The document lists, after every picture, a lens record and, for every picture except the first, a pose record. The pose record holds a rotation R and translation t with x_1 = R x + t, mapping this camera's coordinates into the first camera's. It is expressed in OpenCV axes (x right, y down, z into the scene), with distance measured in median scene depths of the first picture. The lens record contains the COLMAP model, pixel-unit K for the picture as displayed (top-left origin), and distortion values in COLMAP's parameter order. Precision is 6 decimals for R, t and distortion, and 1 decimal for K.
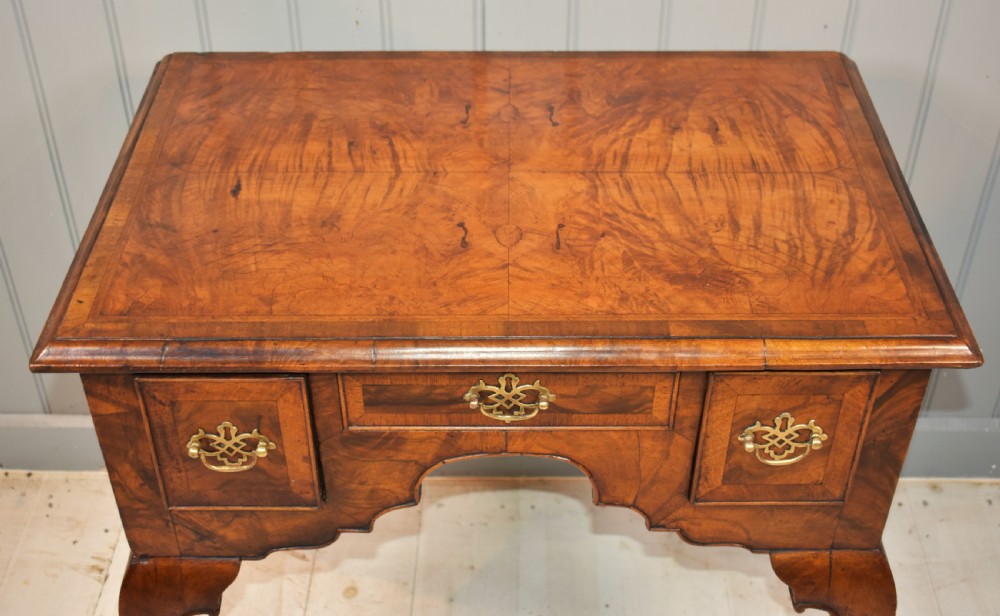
lens RADIAL K [[1293.3, 0, 504.8], [0, 1293.3, 281.9], [0, 0, 1]] dist [-0.060755, 0.000000]
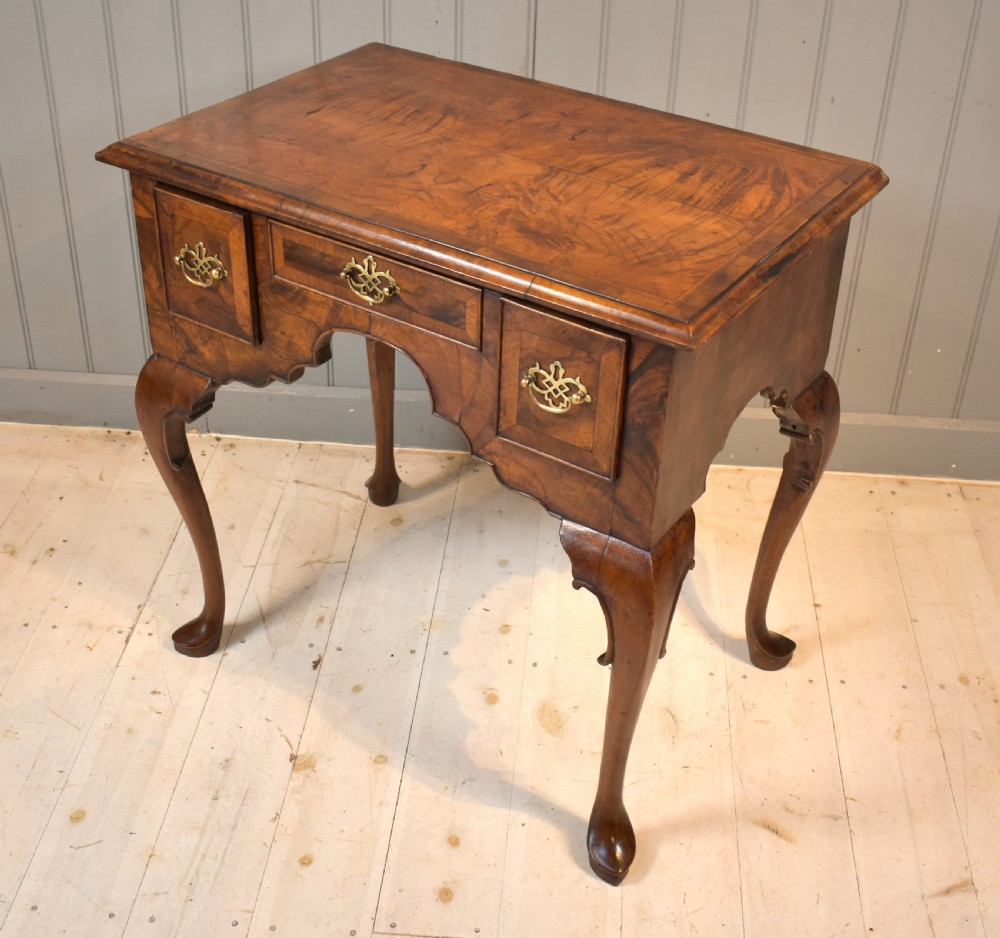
lens RADIAL K [[1365.4, 0, 509.4], [0, 1365.4, 442.2], [0, 0, 1]] dist [-0.083752, 0.000000]
pose [[0.831088, 0.325908, -0.450640, 0.717452], [-0.368872, 0.929445, -0.008104, 0.185323], [0.416204, 0.172964, 0.892669, -0.086504]]
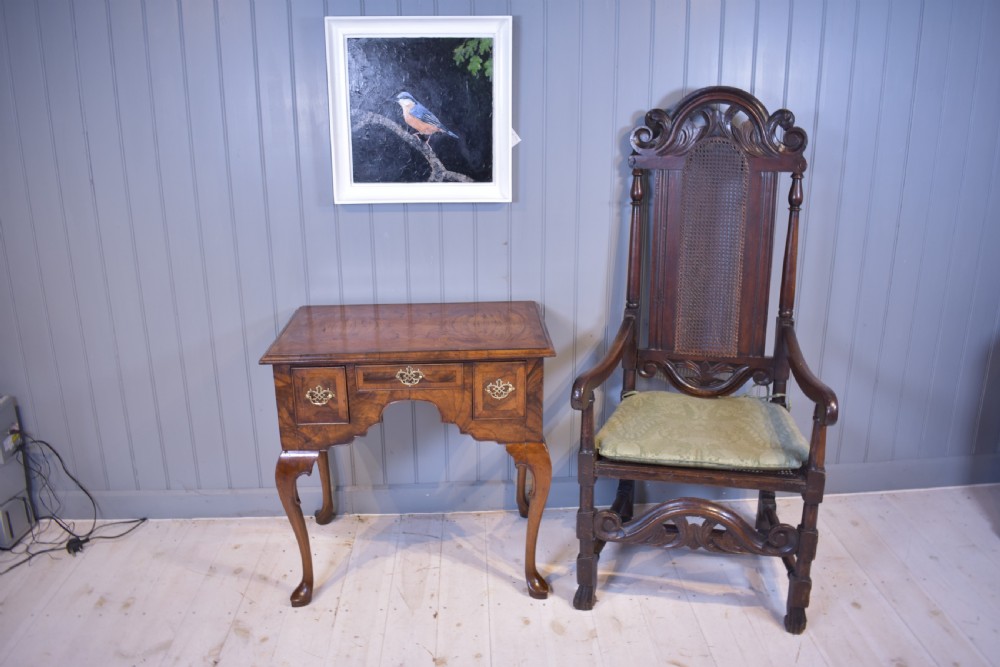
lens RADIAL K [[829.6, 0, 500.9], [0, 829.6, 329.4], [0, 0, 1]] dist [-0.066843, -0.000200]
pose [[0.999122, -0.023916, 0.034409, 0.149068], [0.034901, 0.929384, -0.367461, 0.691736], [-0.023191, 0.368339, 0.929402, -0.866184]]
